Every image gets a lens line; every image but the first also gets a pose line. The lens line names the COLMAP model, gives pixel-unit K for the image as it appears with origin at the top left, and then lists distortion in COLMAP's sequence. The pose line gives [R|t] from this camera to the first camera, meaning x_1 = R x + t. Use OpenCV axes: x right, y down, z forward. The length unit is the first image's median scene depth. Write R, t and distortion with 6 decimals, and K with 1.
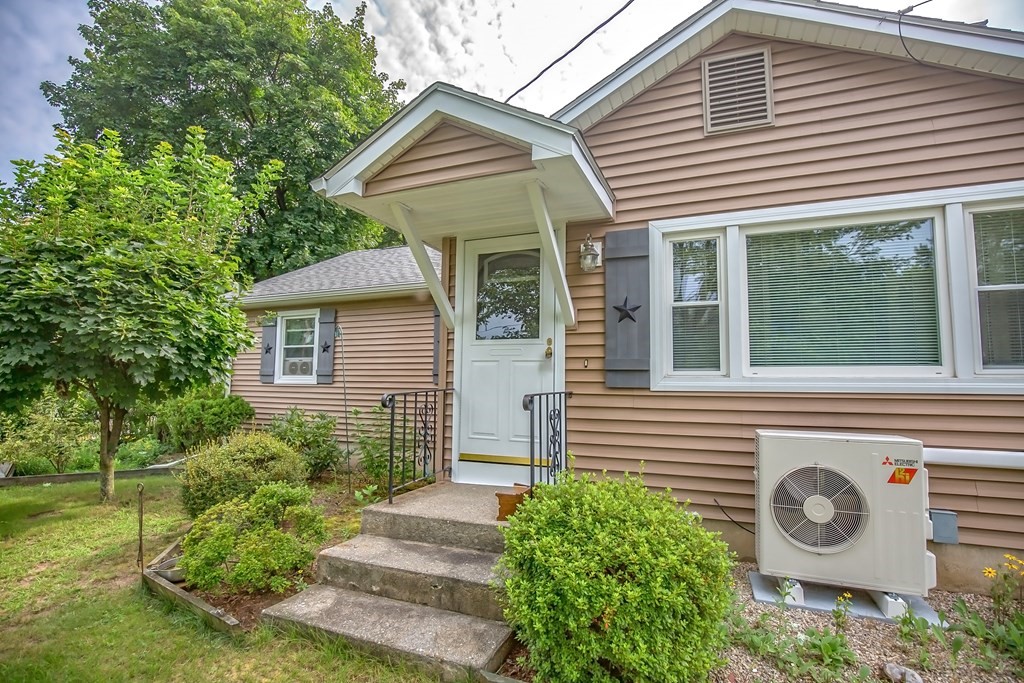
lens RADIAL K [[467.2, 0, 513.3], [0, 467.2, 347.2], [0, 0, 1]] dist [-0.027942, 0.002829]
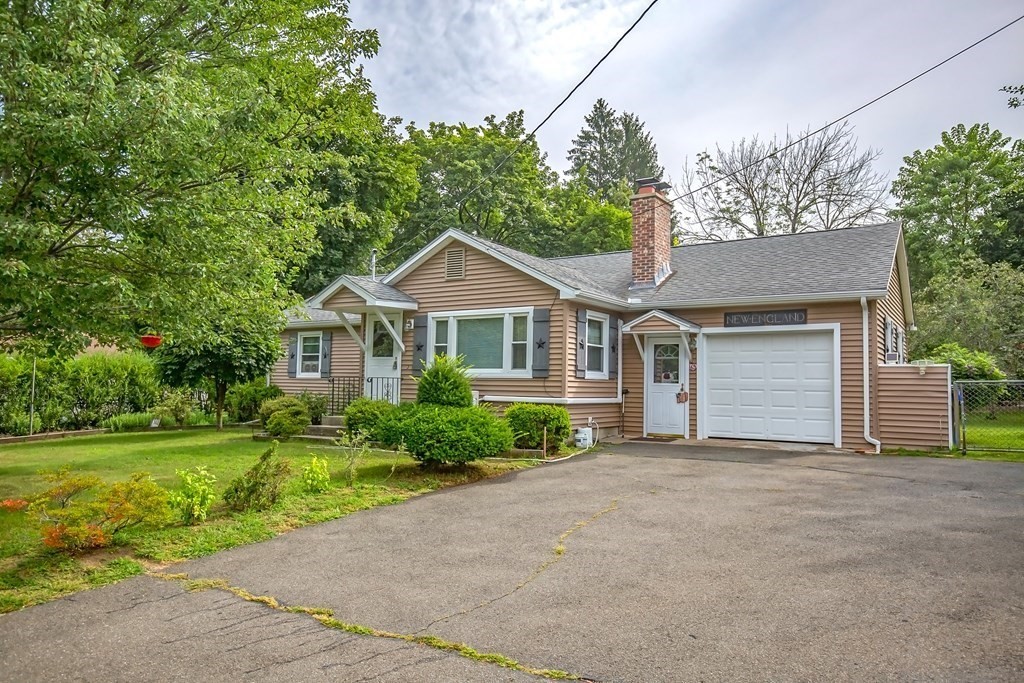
lens RADIAL K [[713.4, 0, 511.9], [0, 713.4, 338.1], [0, 0, 1]] dist [0.002878, 0.000272]
pose [[0.982006, -0.005343, -0.188772, 0.977561], [0.006210, 0.999973, 0.004002, -0.091091], [0.188746, -0.005102, 0.982013, -1.834966]]
